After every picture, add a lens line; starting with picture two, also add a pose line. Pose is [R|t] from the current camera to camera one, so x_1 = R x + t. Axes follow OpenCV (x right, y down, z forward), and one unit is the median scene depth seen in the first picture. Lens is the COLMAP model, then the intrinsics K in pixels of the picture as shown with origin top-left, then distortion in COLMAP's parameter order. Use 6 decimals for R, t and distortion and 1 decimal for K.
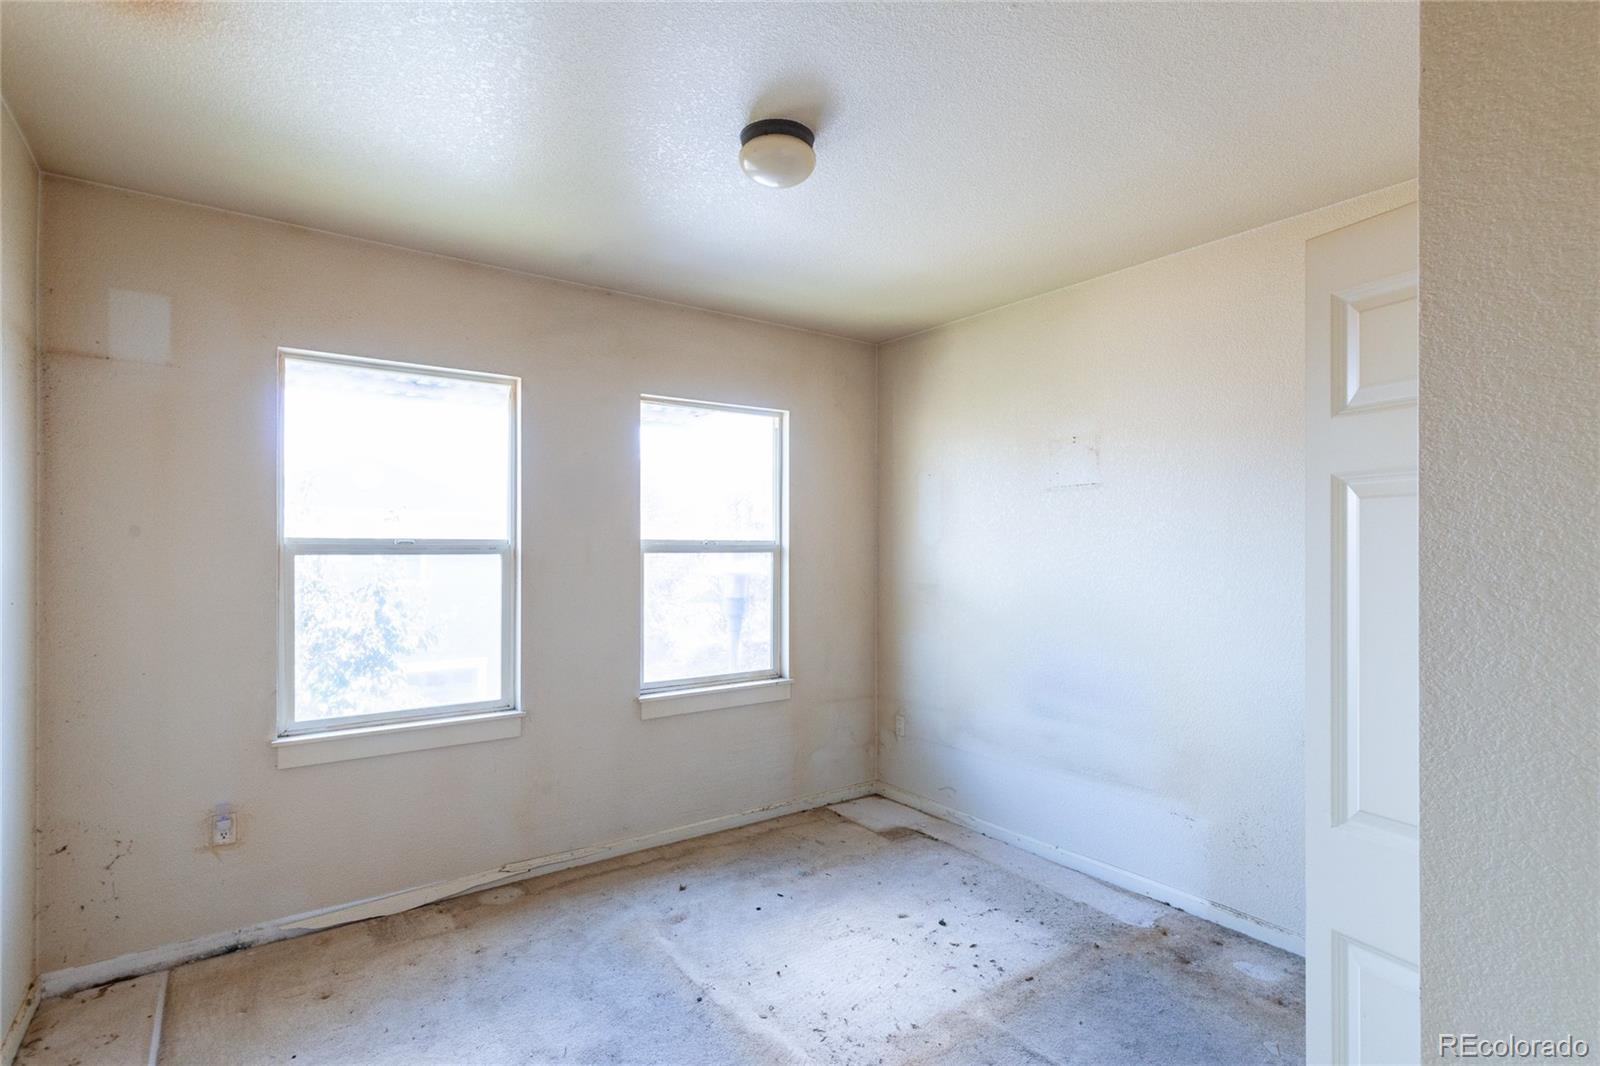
lens RADIAL K [[782.9, 0, 832.4], [0, 782.9, 537.5], [0, 0, 1]] dist [0.000577, 0.000822]
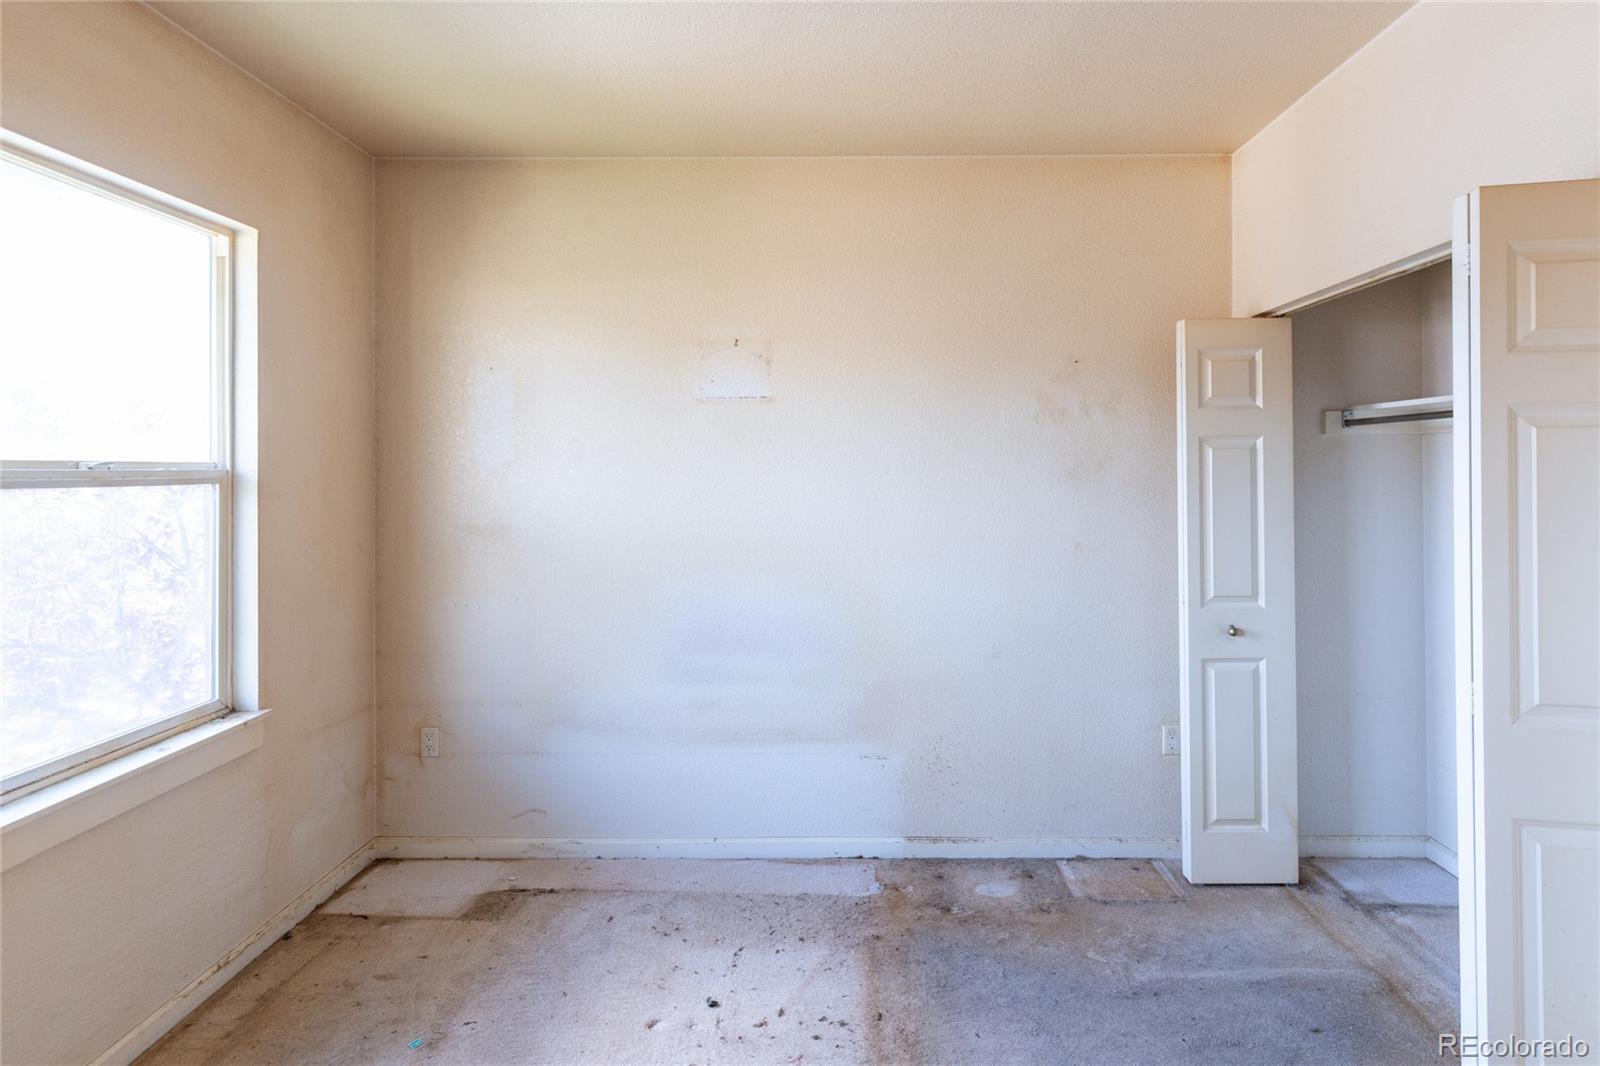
lens RADIAL K [[818.0, 0, 802.9], [0, 818.0, 459.9], [0, 0, 1]] dist [0.001010, -0.000253]
pose [[0.614458, 0.006193, 0.788925, -0.301846], [-0.006324, 0.999976, -0.002924, 0.001679], [-0.788924, -0.003193, 0.614483, 0.367235]]
